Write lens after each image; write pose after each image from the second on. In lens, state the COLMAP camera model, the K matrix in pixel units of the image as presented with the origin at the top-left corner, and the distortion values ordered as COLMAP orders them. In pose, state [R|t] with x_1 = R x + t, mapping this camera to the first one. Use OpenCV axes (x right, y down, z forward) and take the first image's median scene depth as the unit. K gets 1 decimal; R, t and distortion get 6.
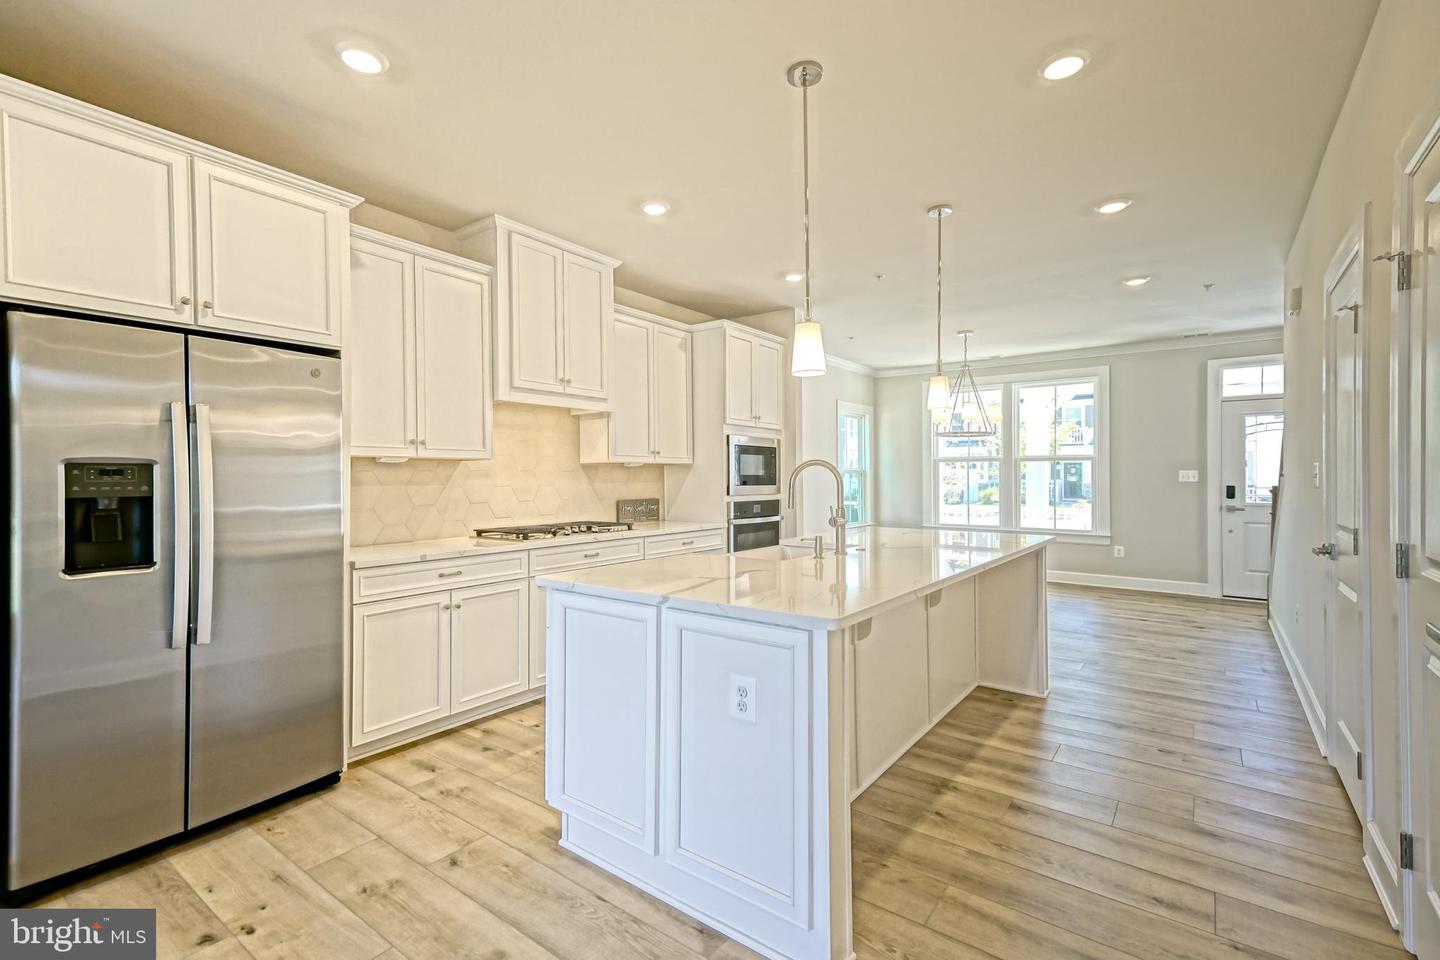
lens RADIAL K [[634.2, 0, 718.3], [0, 634.2, 479.9], [0, 0, 1]] dist [0.033211, -0.000027]
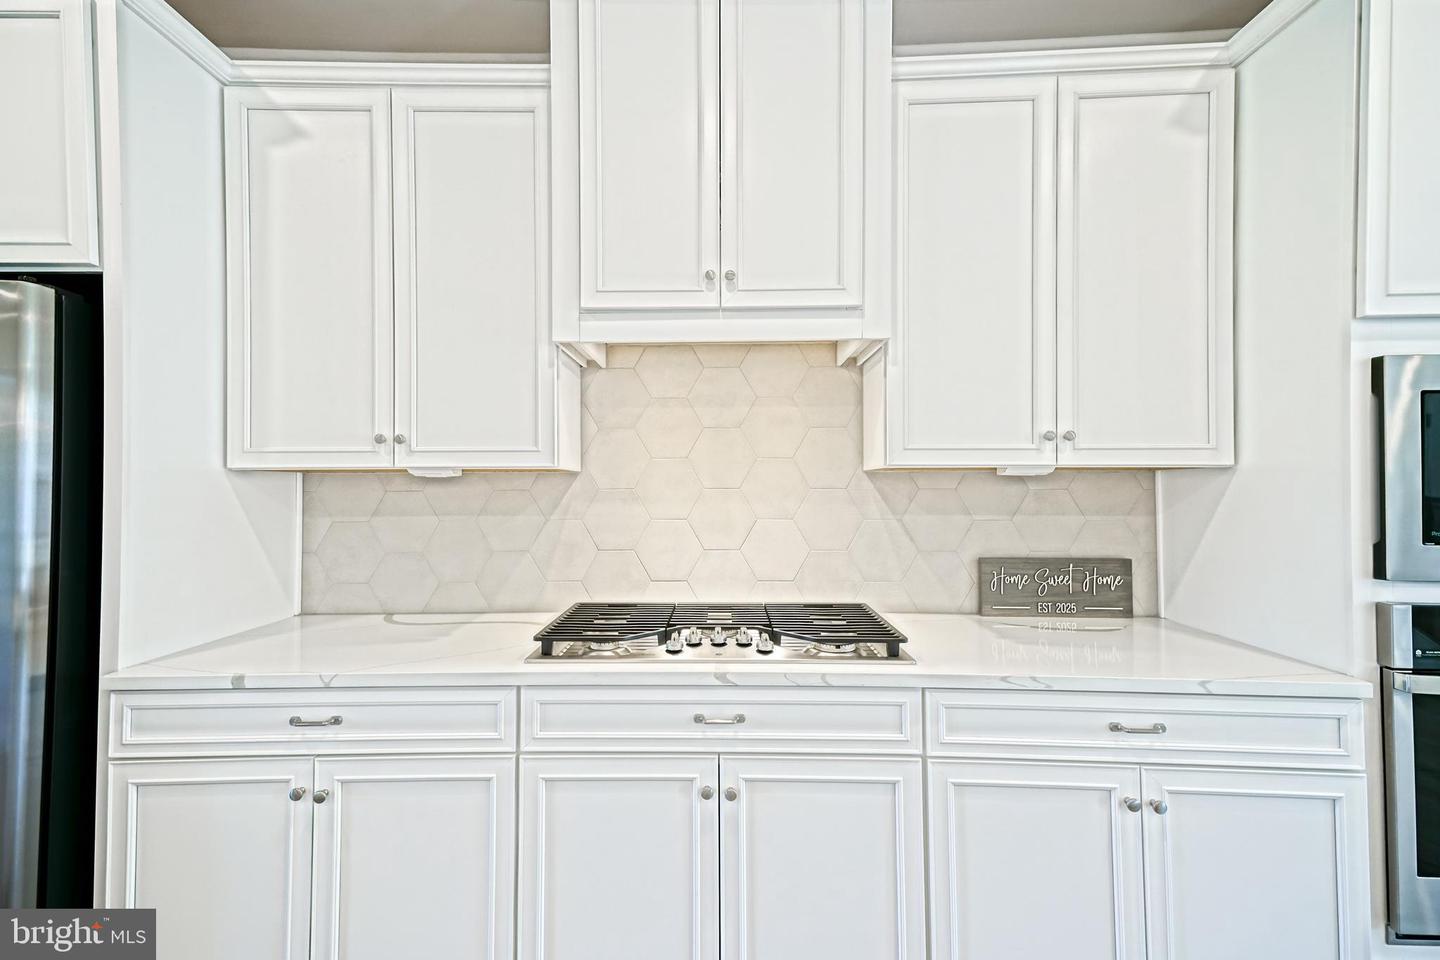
lens RADIAL K [[634.2, 0, 717.3], [0, 634.2, 472.6], [0, 0, 1]] dist [0.033211, -0.000027]
pose [[0.574596, -0.014971, -0.818300, 0.083653], [-0.001150, 0.999817, -0.019100, -0.014628], [0.818436, 0.011916, 0.574473, 0.623473]]
